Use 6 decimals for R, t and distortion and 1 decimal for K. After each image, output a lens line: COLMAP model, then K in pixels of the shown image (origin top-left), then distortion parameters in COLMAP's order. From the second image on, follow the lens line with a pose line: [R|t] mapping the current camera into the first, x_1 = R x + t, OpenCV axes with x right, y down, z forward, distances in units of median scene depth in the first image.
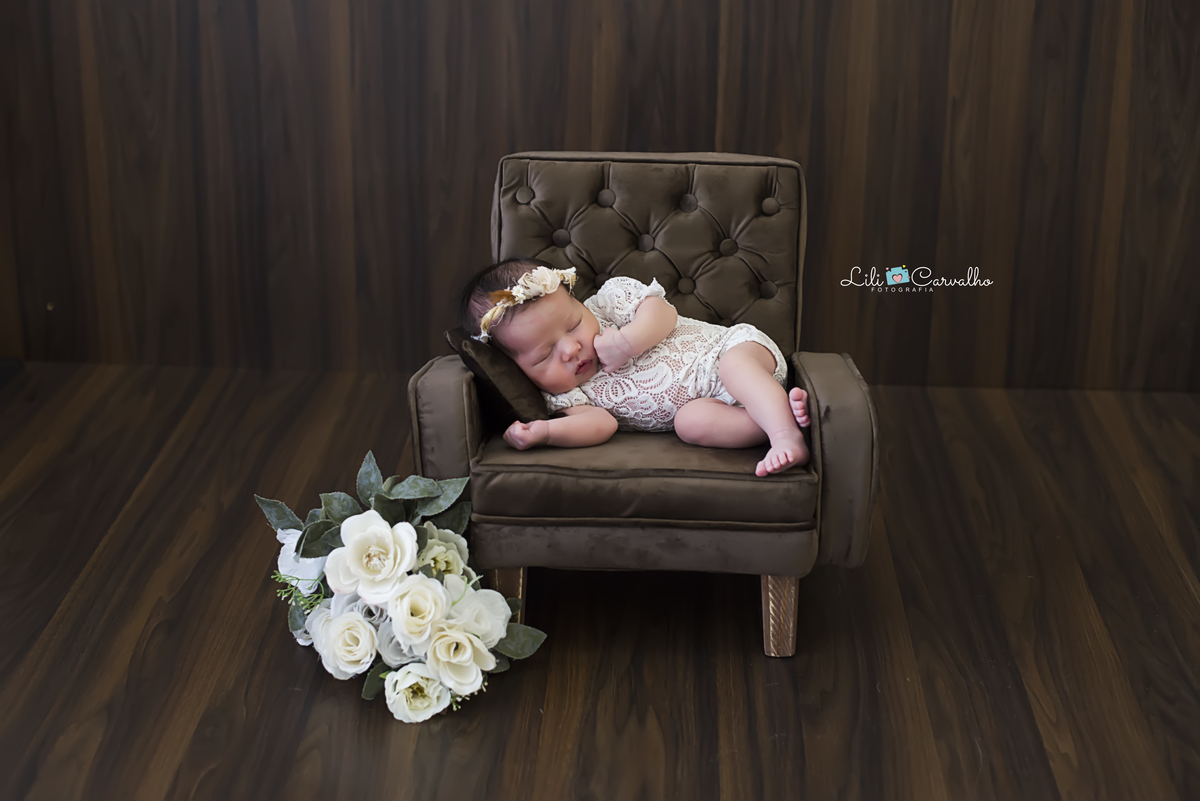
lens RADIAL K [[1669.6, 0, 600.0], [0, 1669.6, 400.5], [0, 0, 1]] dist [-0.094698, 0.019780]
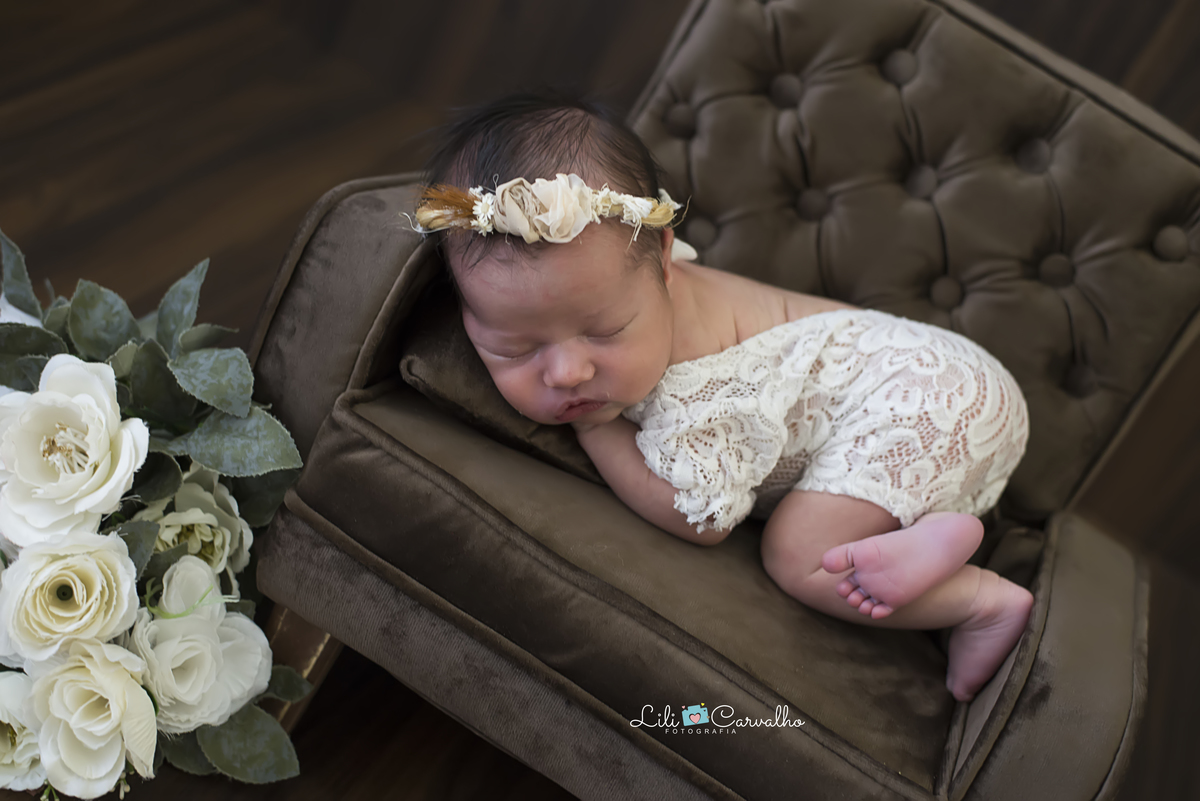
lens RADIAL K [[1760.1, 0, 600.0], [0, 1760.1, 400.5], [0, 0, 1]] dist [-0.120013, -0.020423]
pose [[0.848637, 0.516373, -0.114783, 0.044594], [-0.501732, 0.854490, 0.134582, -0.066395], [0.167575, -0.056621, 0.984232, 0.499889]]
